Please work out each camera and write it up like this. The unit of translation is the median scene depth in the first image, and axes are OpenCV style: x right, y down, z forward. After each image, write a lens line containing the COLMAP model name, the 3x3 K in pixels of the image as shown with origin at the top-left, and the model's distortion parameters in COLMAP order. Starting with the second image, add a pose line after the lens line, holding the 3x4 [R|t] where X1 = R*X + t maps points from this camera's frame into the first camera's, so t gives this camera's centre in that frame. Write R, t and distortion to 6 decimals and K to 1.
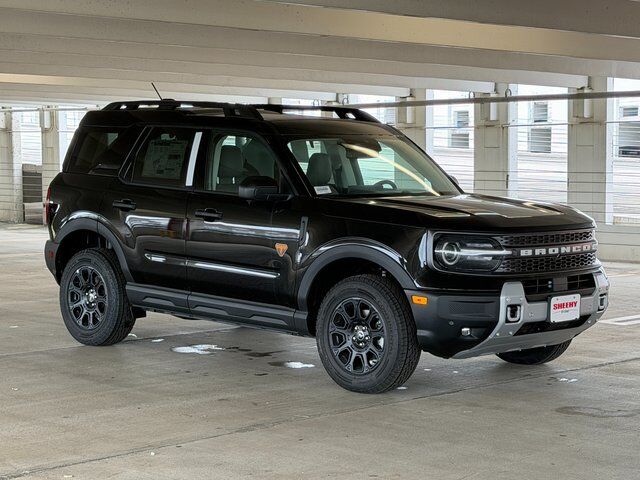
lens RADIAL K [[1389.9, 0, 320.0], [0, 1389.9, 240.0], [0, 0, 1]] dist [-0.024999, -0.064686]
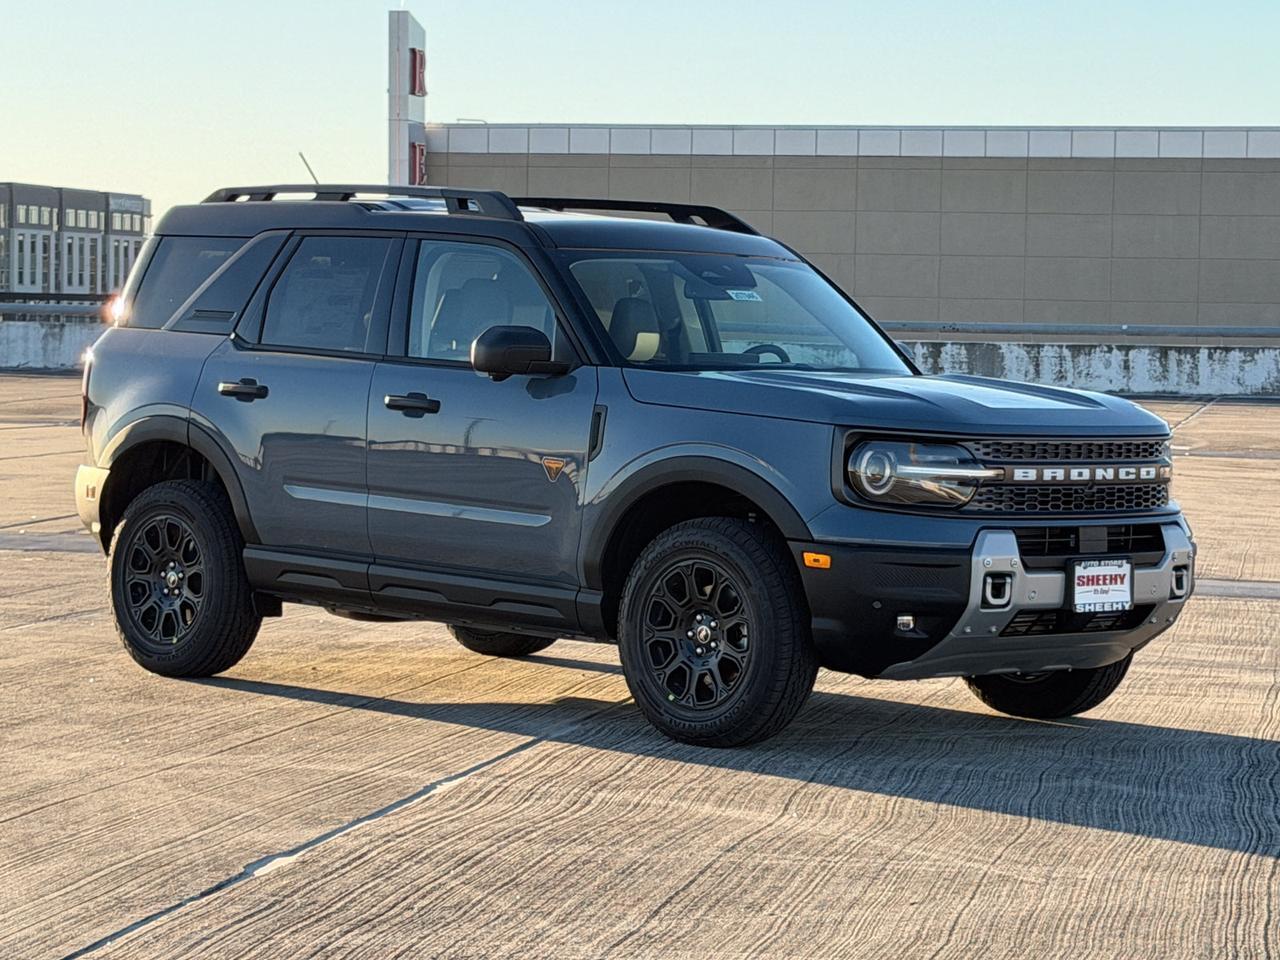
lens RADIAL K [[3366.2, 0, 640.0], [0, 3366.2, 480.0], [0, 0, 1]] dist [-0.089630, -0.307875]
pose [[0.999841, 0.016145, -0.007622, 0.013843], [-0.016389, 0.999317, -0.033113, 0.052629], [0.007082, 0.033232, 0.999423, -0.243420]]
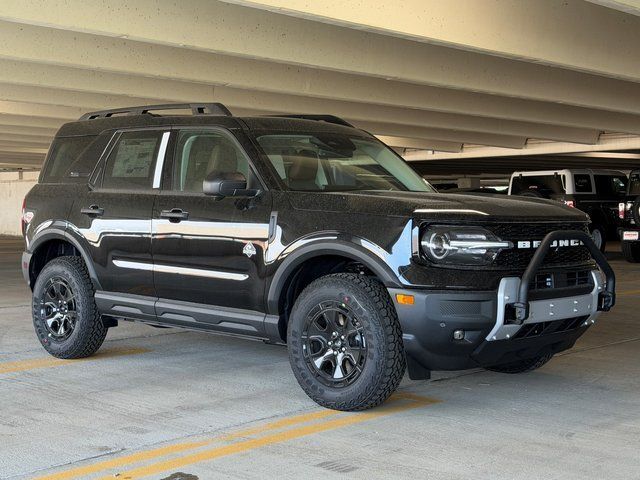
lens RADIAL K [[968.8, 0, 320.0], [0, 968.8, 240.0], [0, 0, 1]] dist [0.017449, 0.013630]
pose [[0.999798, -0.010302, 0.017283, 0.007813], [0.010985, 0.999144, -0.039882, 0.027941], [-0.016858, 0.040064, 0.999055, 0.369070]]
